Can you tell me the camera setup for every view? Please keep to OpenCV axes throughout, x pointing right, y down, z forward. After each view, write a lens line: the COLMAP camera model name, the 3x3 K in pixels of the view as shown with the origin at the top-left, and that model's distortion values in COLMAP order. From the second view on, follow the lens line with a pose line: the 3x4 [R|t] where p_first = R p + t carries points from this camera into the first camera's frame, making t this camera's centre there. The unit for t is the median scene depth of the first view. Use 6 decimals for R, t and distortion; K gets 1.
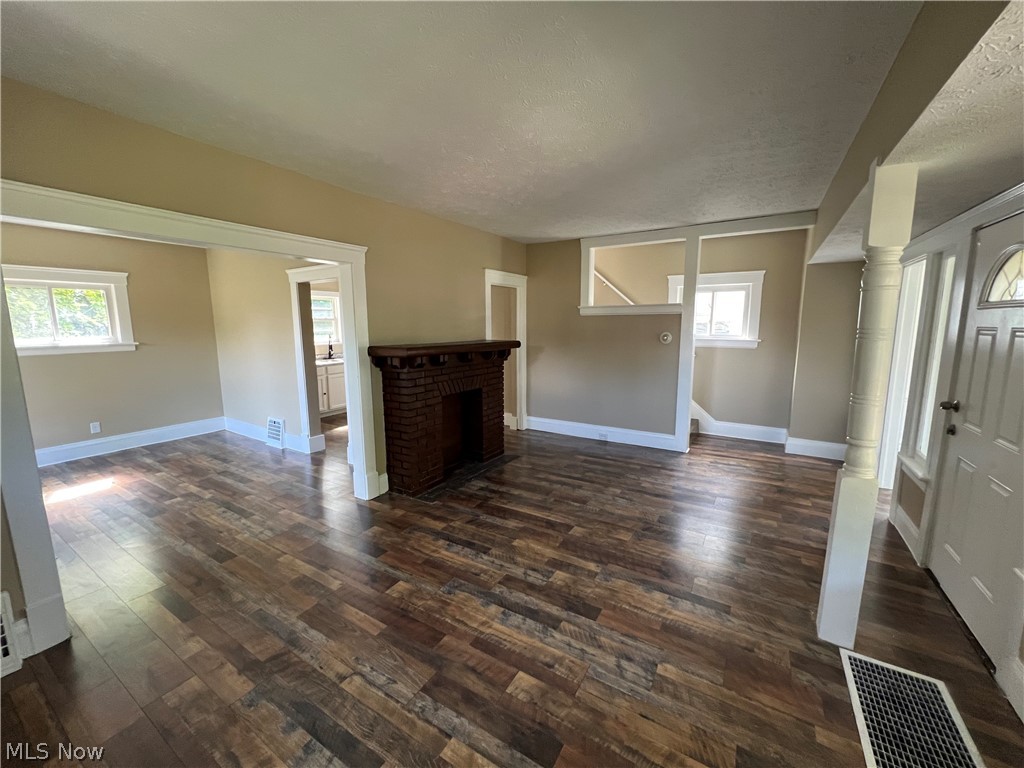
lens RADIAL K [[409.5, 0, 506.8], [0, 409.5, 385.5], [0, 0, 1]] dist [-0.000166, 0.000364]
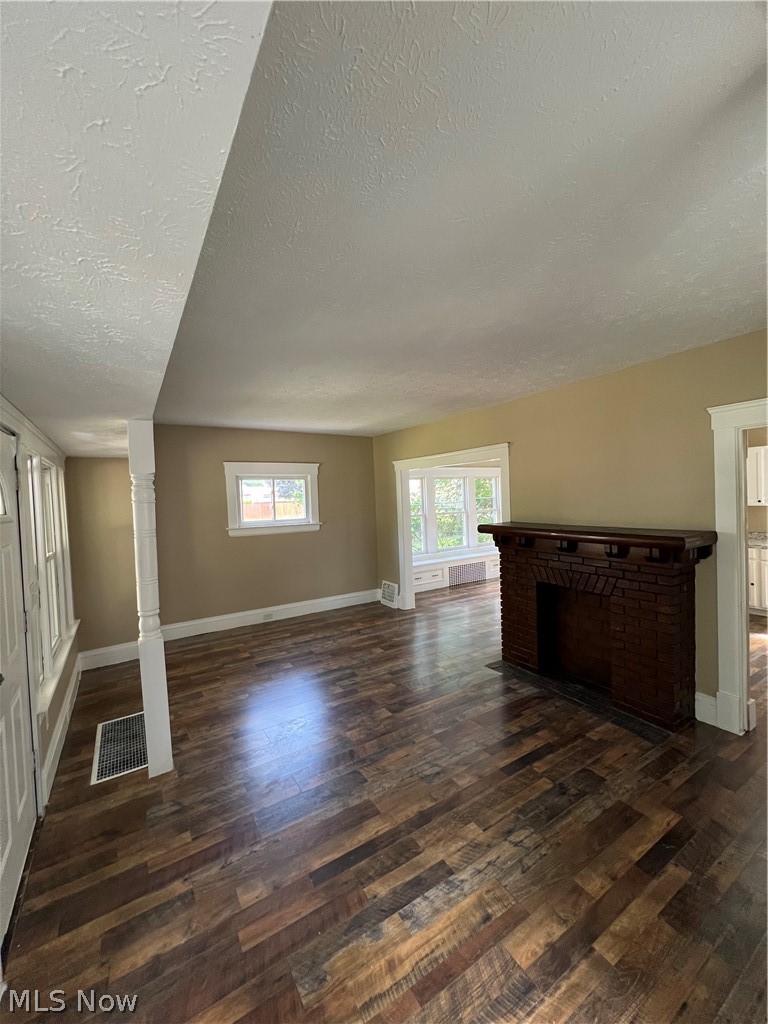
lens RADIAL K [[411.6, 0, 384.4], [0, 411.6, 510.1], [0, 0, 1]] dist [0.002559, 0.000223]
pose [[-0.437034, 0.050593, -0.898021, 1.268051], [-0.098573, 0.989709, 0.103730, -0.300425], [0.894027, 0.133854, -0.427549, 1.629231]]
